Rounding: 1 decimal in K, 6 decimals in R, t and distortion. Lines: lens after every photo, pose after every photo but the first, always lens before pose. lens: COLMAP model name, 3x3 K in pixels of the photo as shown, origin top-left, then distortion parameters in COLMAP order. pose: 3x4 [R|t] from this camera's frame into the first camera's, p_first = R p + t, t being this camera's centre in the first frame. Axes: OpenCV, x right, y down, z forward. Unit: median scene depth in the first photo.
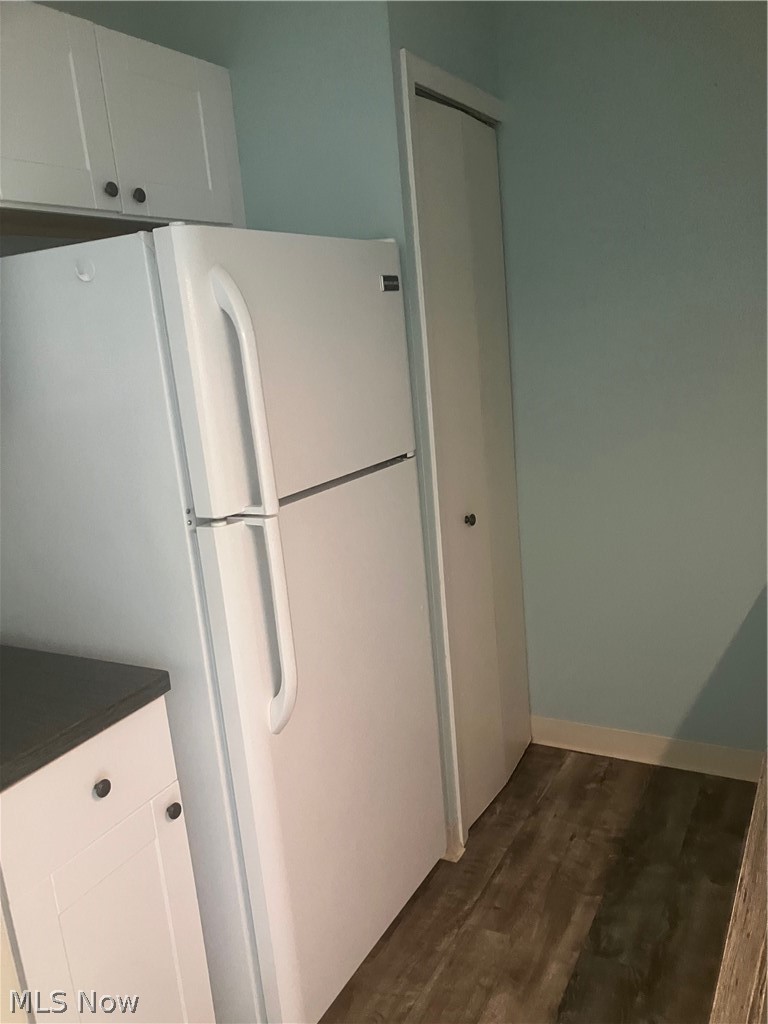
lens RADIAL K [[842.1, 0, 403.1], [0, 842.1, 516.9], [0, 0, 1]] dist [0.029199, -0.027241]
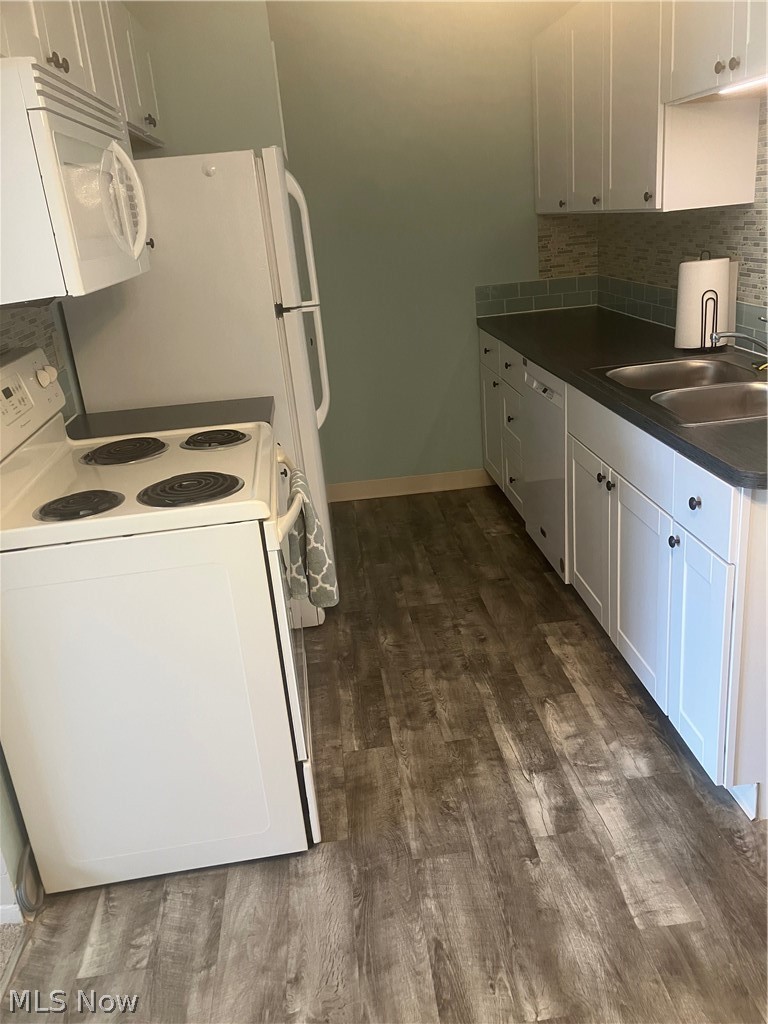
lens RADIAL K [[842.1, 0, 392.5], [0, 842.1, 520.7], [0, 0, 1]] dist [0.029199, -0.027241]
pose [[0.835279, -0.177220, 0.520483, -0.790179], [0.137067, 0.983860, 0.115029, 0.202568], [-0.532468, -0.024740, 0.846088, -0.519309]]
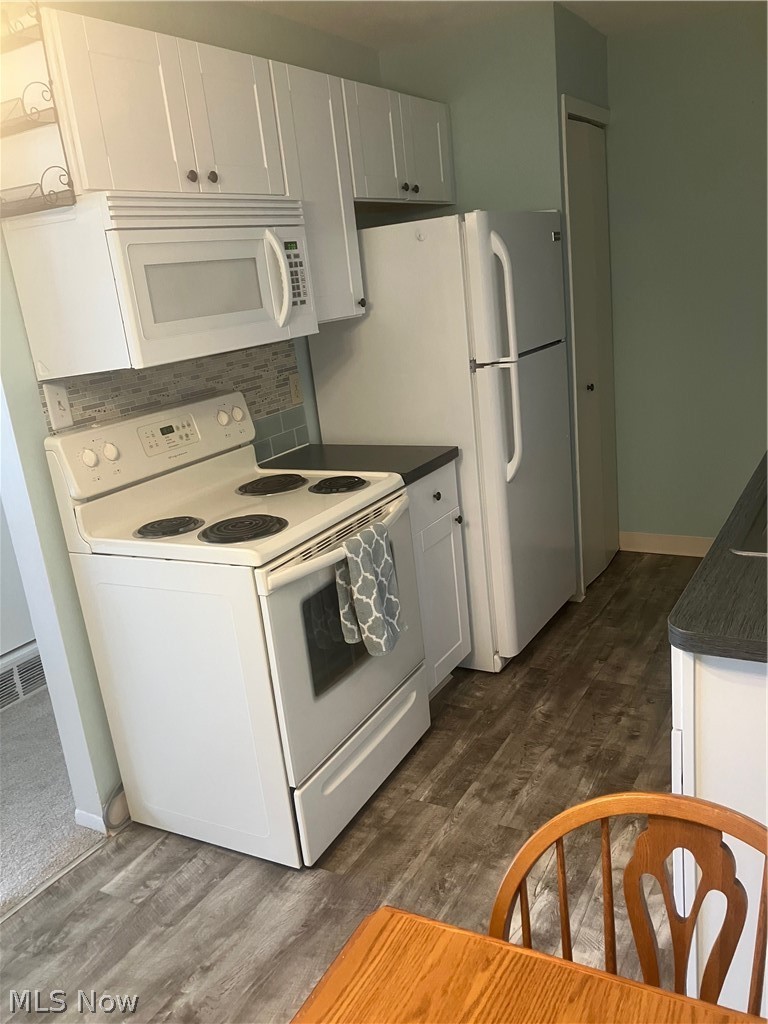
lens RADIAL K [[842.1, 0, 392.8], [0, 842.1, 517.8], [0, 0, 1]] dist [0.029199, -0.027241]
pose [[0.998997, -0.009885, -0.043683, -0.253795], [0.012497, 0.998124, 0.059942, 0.168707], [0.043008, -0.060428, 0.997246, -0.688724]]
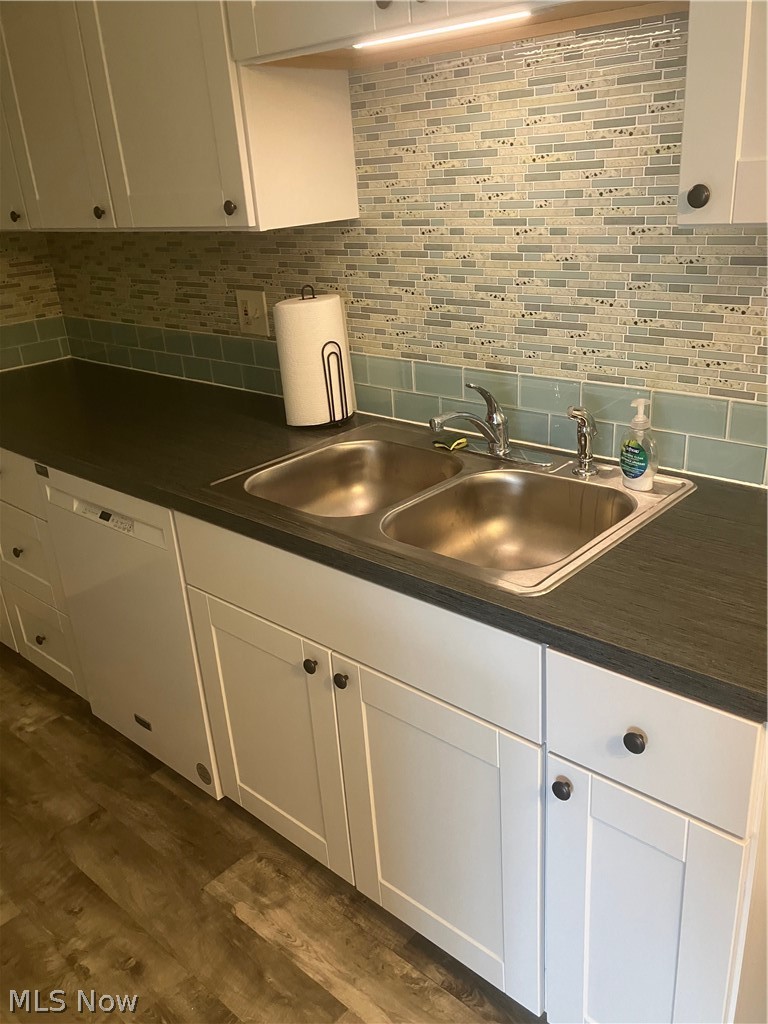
lens RADIAL K [[842.1, 0, 393.2], [0, 842.1, 522.2], [0, 0, 1]] dist [0.029199, -0.027241]
pose [[0.253491, -0.313338, 0.915184, -0.508167], [0.260039, 0.933333, 0.247525, 0.036020], [-0.931731, 0.175238, 0.318072, 0.039107]]
